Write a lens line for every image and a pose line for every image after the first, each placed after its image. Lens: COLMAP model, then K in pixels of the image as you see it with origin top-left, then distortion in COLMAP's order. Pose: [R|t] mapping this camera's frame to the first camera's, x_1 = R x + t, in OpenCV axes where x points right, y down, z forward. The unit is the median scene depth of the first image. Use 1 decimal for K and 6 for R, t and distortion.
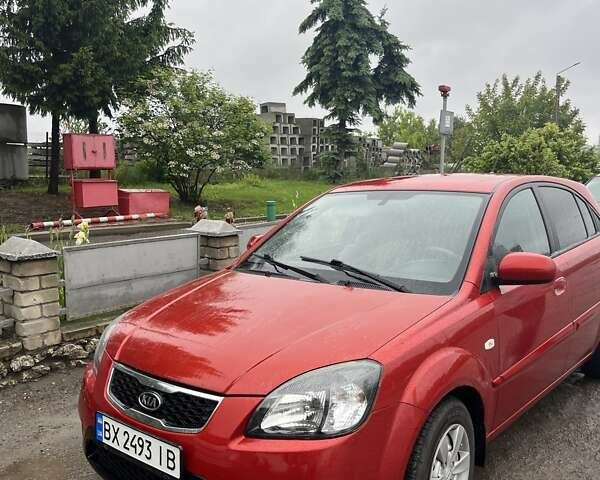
lens RADIAL K [[611.4, 0, 301.9], [0, 611.4, 236.8], [0, 0, 1]] dist [-0.002359, 0.000000]
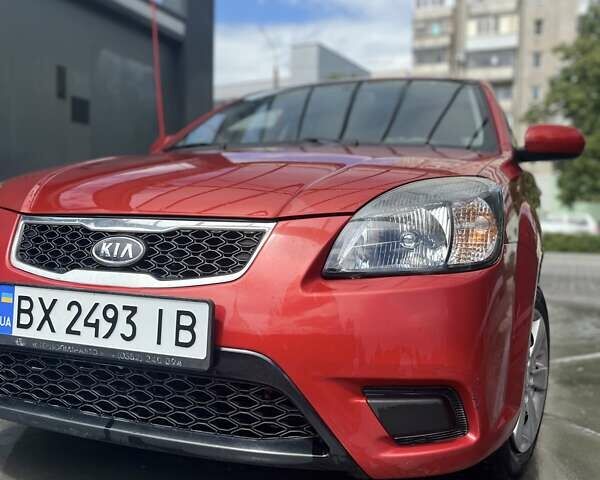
lens RADIAL K [[611.4, 0, 301.3], [0, 611.4, 243.8], [0, 0, 1]] dist [-0.002359, 0.000000]
pose [[0.941677, 0.030320, 0.335149, -0.286408], [-0.011333, 0.998225, -0.058464, 0.301995], [-0.336327, 0.051256, 0.940349, 0.417801]]
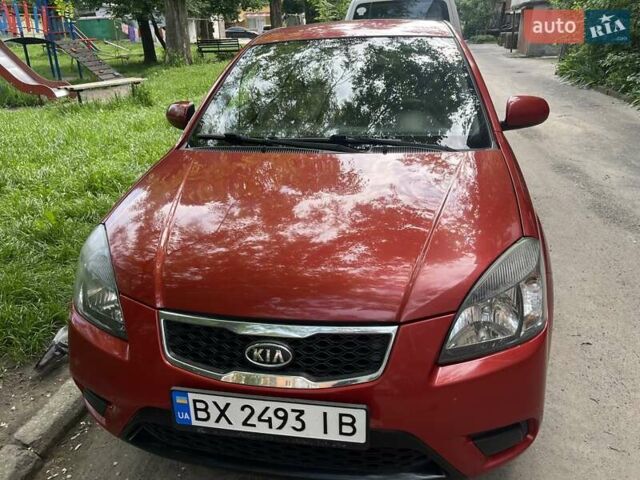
lens RADIAL K [[480.2, 0, 339.4], [0, 480.2, 239.7], [0, 0, 1]] dist [0.007457, -0.010187]
pose [[0.856944, -0.206557, 0.472210, -0.424937], [0.063854, 0.951671, 0.300407, -0.020445], [-0.511440, -0.227279, 0.828718, 0.543543]]
